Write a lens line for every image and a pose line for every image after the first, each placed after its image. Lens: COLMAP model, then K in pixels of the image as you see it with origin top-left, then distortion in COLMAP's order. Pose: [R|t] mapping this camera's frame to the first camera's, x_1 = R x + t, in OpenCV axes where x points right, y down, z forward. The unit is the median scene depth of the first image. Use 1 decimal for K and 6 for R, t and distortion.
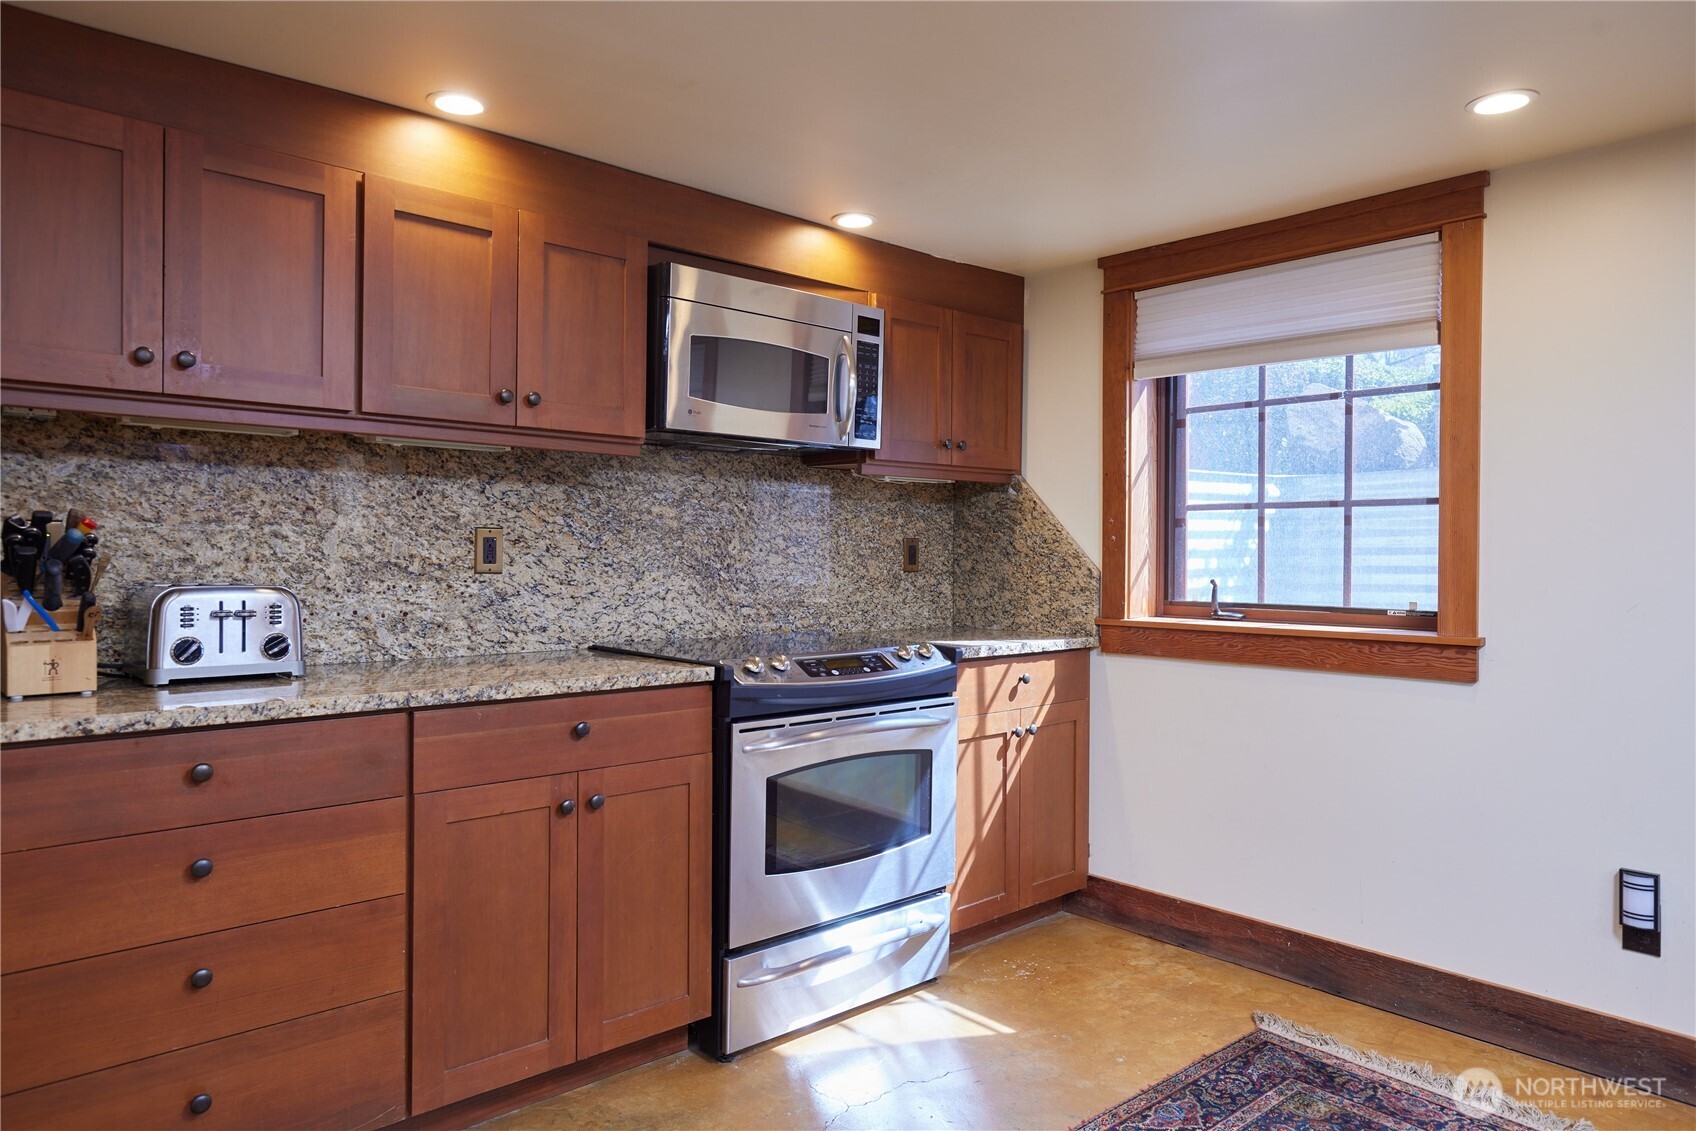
lens RADIAL K [[1086.8, 0, 844.6], [0, 1086.8, 562.1], [0, 0, 1]] dist [-0.011044, 0.003659]
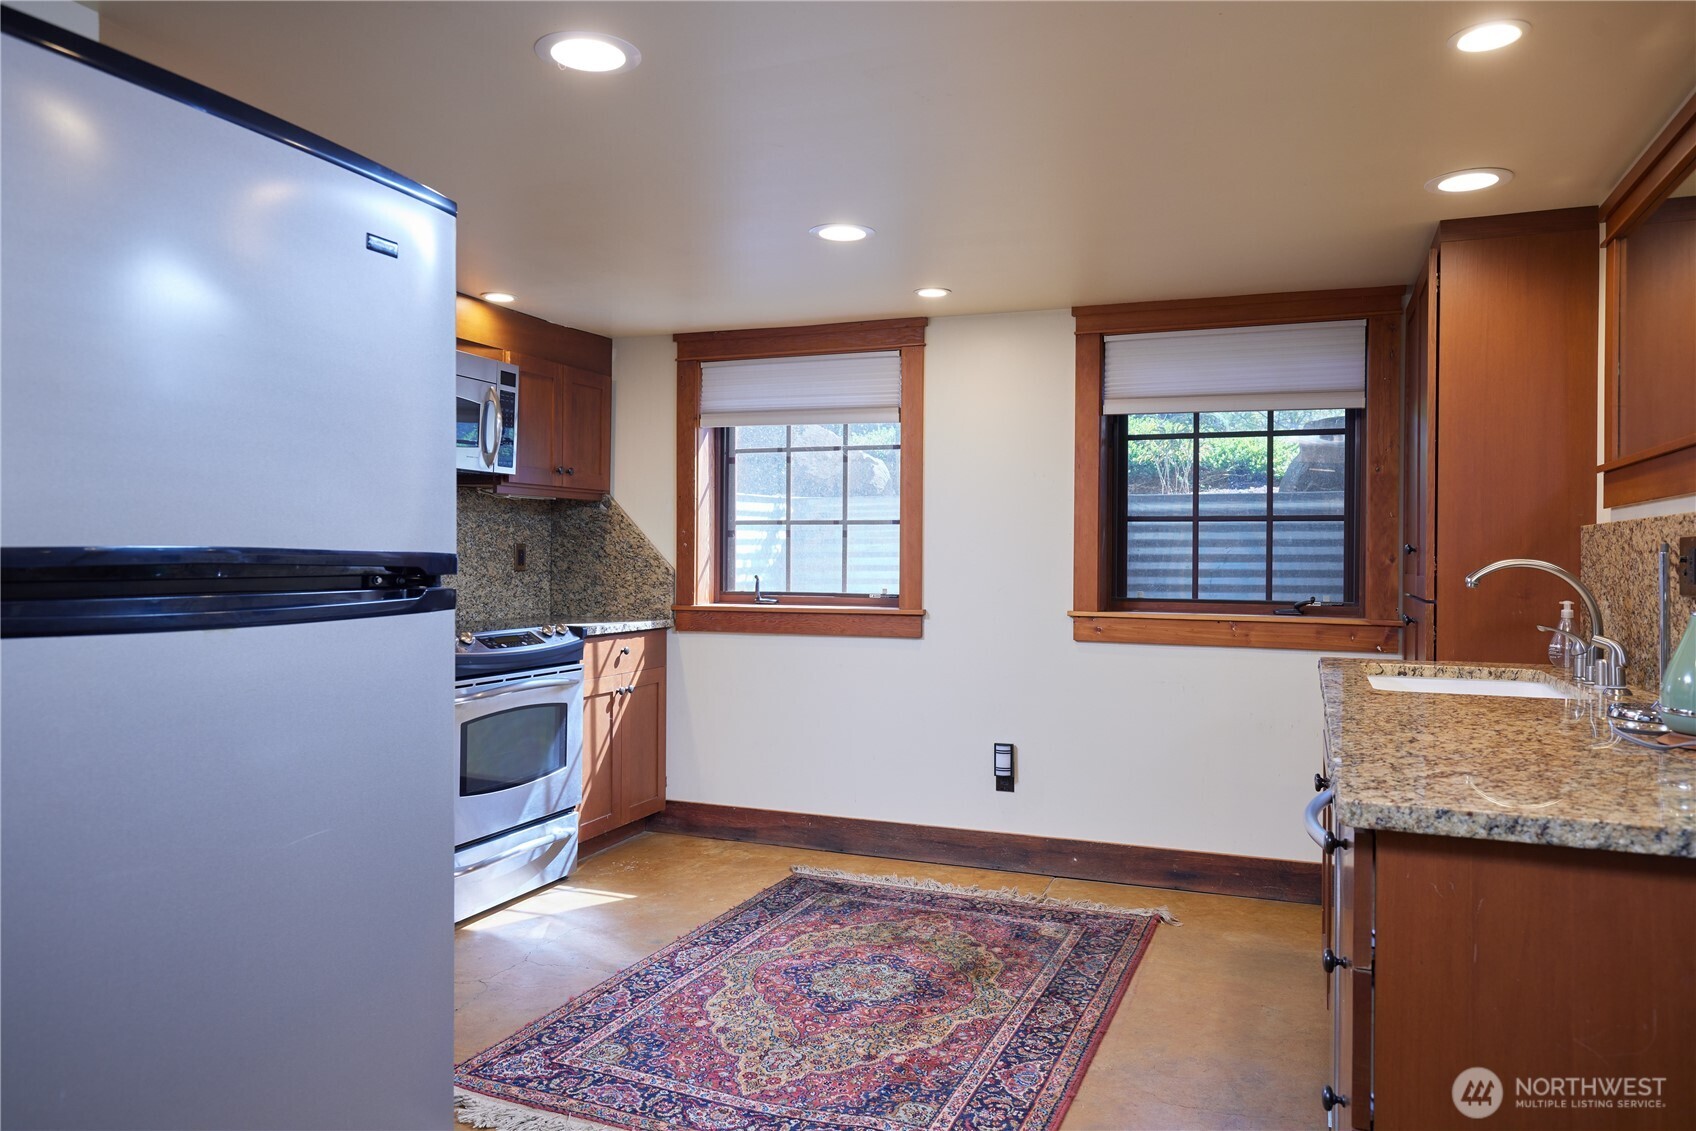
lens RADIAL K [[1182.8, 0, 847.4], [0, 1182.8, 565.9], [0, 0, 1]] dist [-0.001244, 0.000148]
pose [[0.896301, -0.002781, 0.443438, -0.236869], [0.001442, 0.999993, 0.003358, -0.000951], [-0.443444, -0.002371, 0.896299, -0.425753]]
